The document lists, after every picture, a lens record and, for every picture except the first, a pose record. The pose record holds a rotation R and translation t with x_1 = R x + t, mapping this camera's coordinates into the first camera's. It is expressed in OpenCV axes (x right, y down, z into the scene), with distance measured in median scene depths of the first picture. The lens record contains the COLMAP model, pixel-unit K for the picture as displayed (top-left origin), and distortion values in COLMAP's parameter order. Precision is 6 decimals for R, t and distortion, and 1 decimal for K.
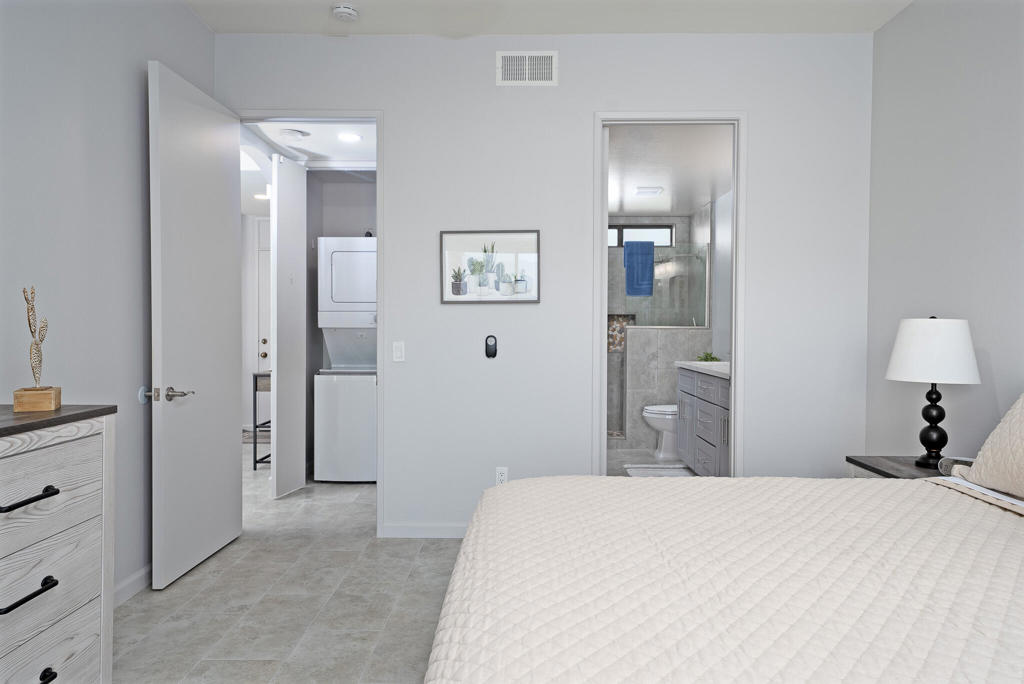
lens RADIAL K [[699.0, 0, 513.6], [0, 699.0, 339.8], [0, 0, 1]] dist [-0.002180, -0.000362]
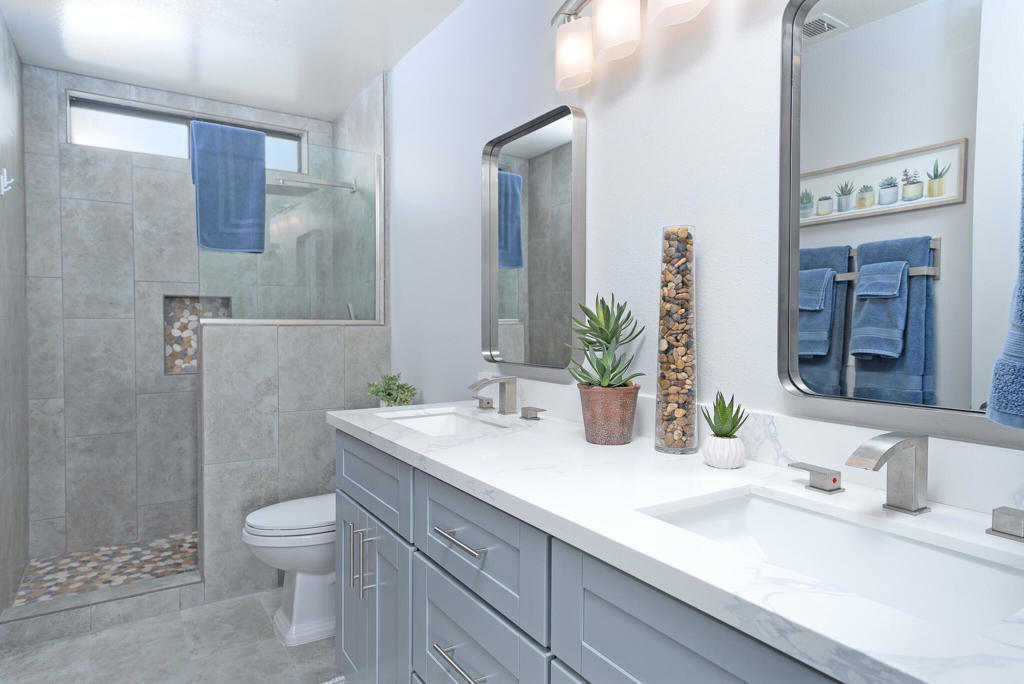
lens RADIAL K [[604.3, 0, 514.6], [0, 604.3, 341.7], [0, 0, 1]] dist [0.018127, 0.000340]
pose [[0.834996, -0.018670, 0.549939, 0.107665], [0.010106, 0.999776, 0.018598, -0.009967], [-0.550163, -0.009971, 0.834998, 0.535595]]
